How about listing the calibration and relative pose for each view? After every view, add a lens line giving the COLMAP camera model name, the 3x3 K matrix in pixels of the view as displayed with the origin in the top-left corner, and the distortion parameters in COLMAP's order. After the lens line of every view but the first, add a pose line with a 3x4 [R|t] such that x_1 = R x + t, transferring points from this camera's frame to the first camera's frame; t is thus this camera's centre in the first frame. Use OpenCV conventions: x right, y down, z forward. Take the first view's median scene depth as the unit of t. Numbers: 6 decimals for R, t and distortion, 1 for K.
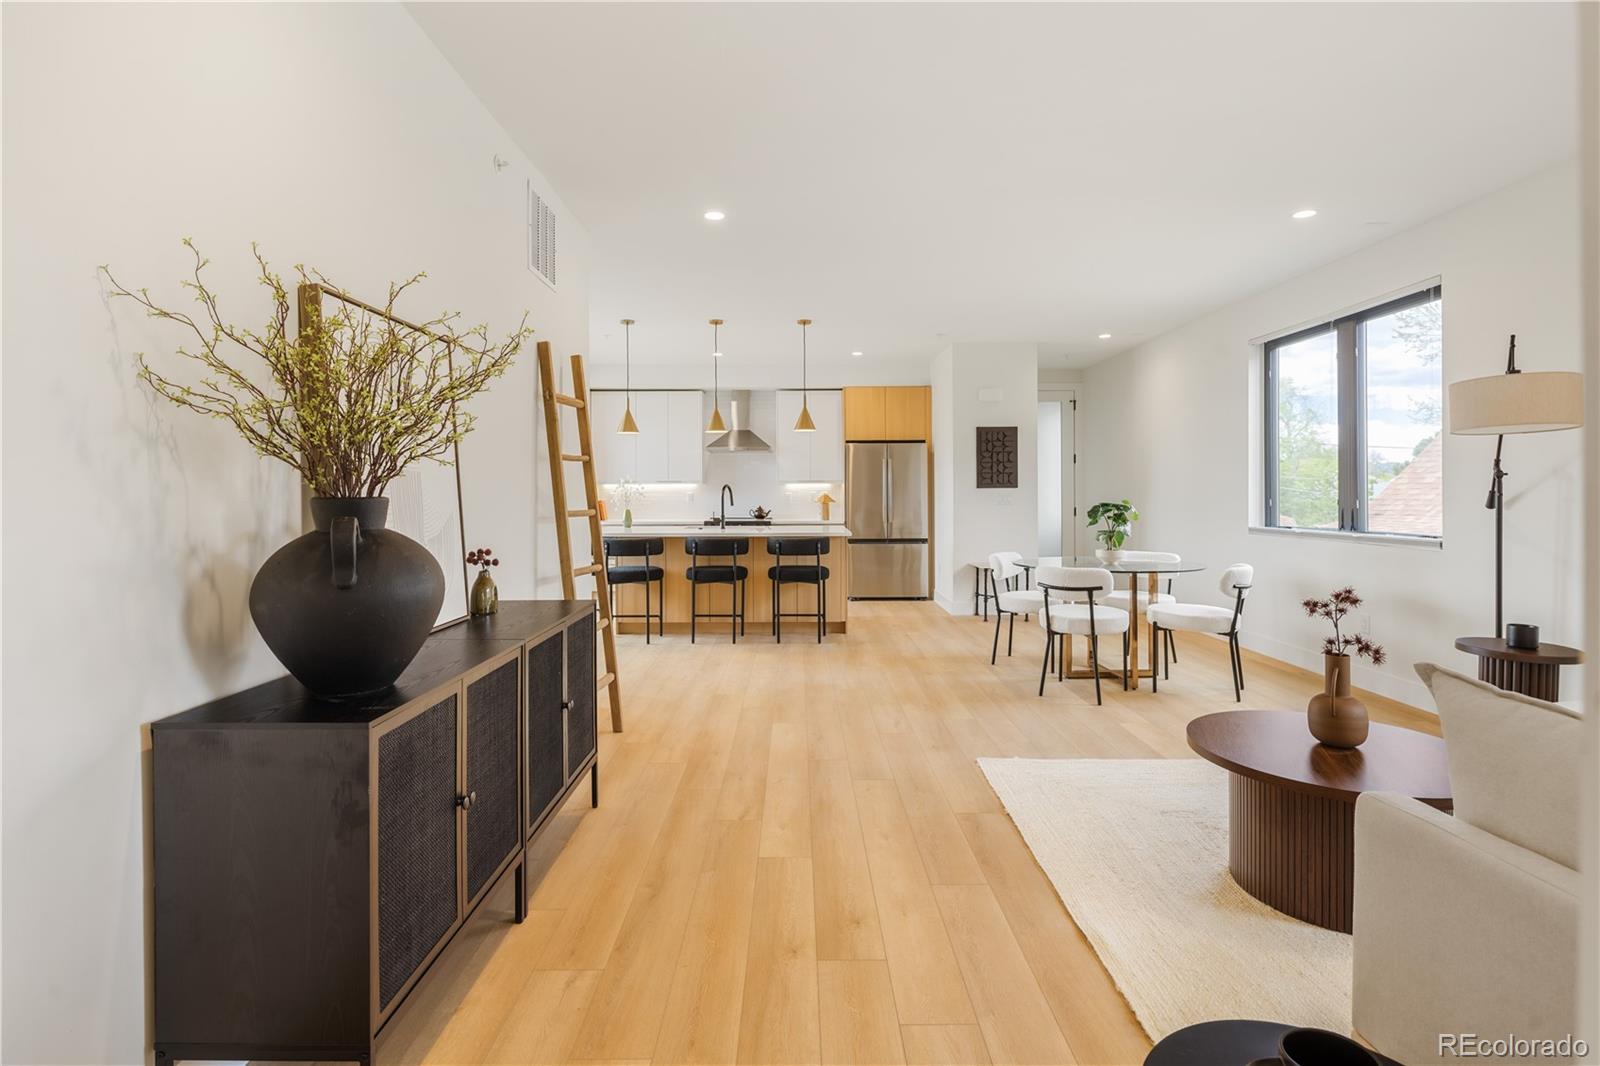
lens RADIAL K [[783.8, 0, 797.0], [0, 783.8, 514.4], [0, 0, 1]] dist [0.002812, 0.000410]
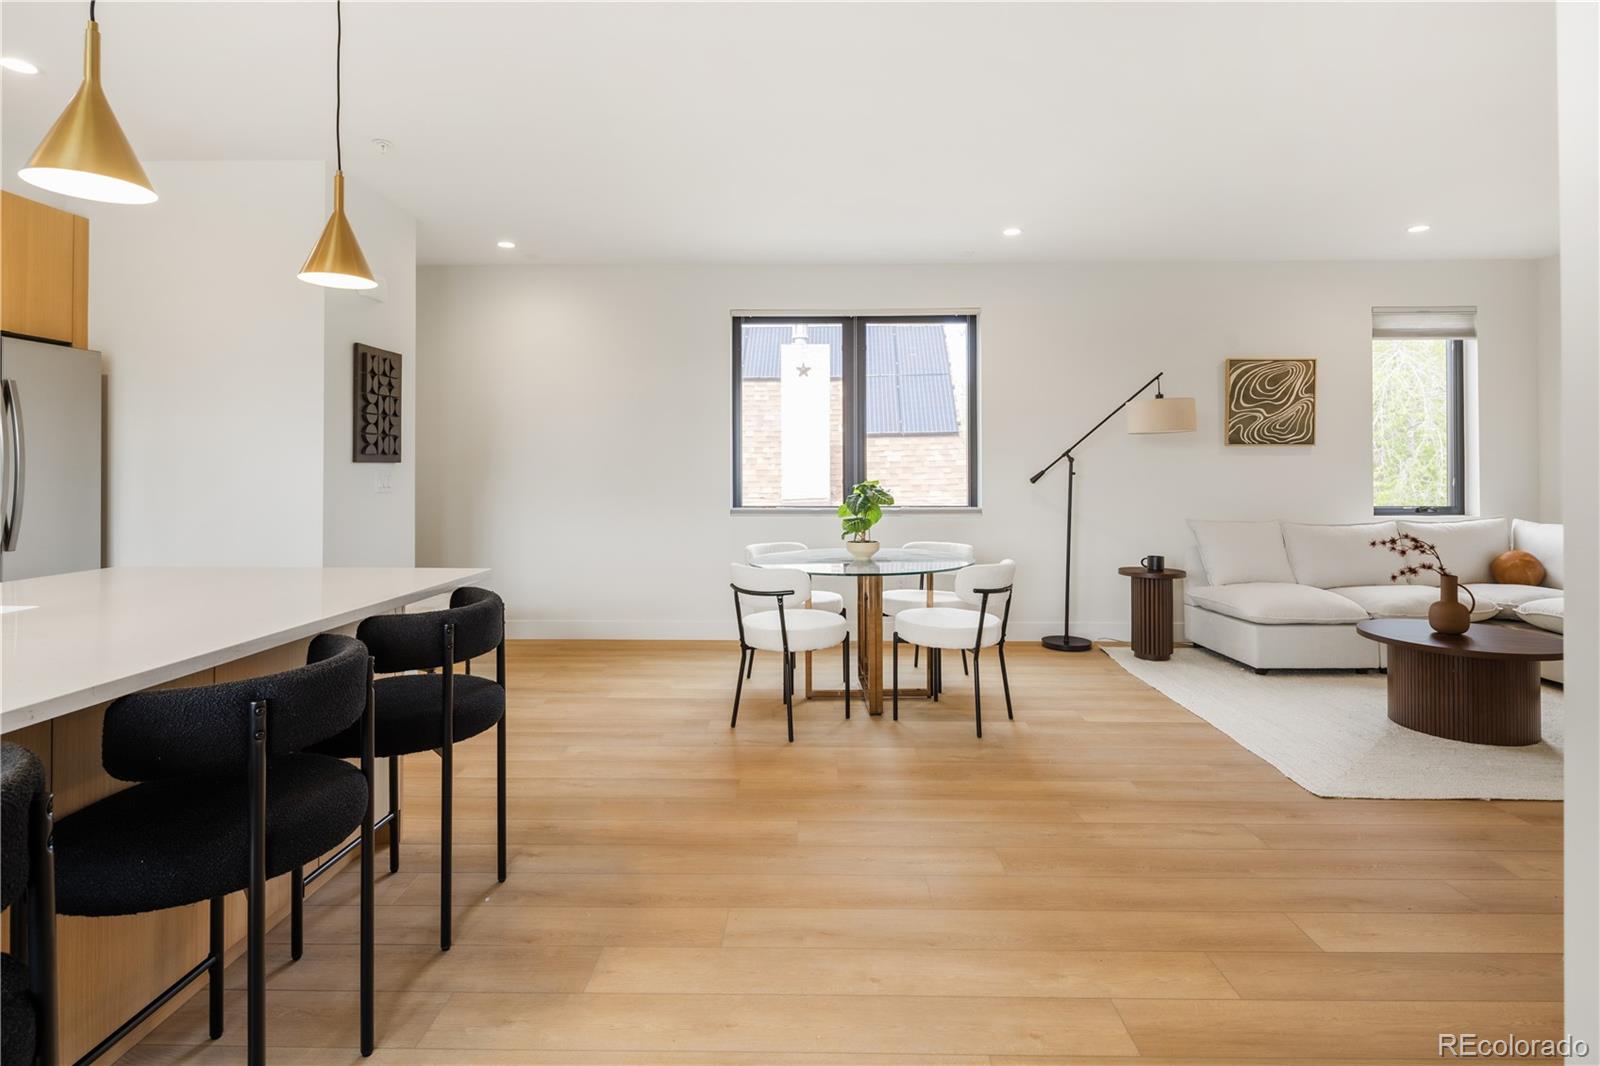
lens RADIAL K [[782.2, 0, 813.7], [0, 782.2, 465.6], [0, 0, 1]] dist [0.003015, 0.000555]
pose [[0.011931, 0.013204, 0.999842, -0.805215], [0.027158, 0.999540, -0.013524, -0.047339], [-0.999560, 0.027315, 0.011567, 2.024701]]
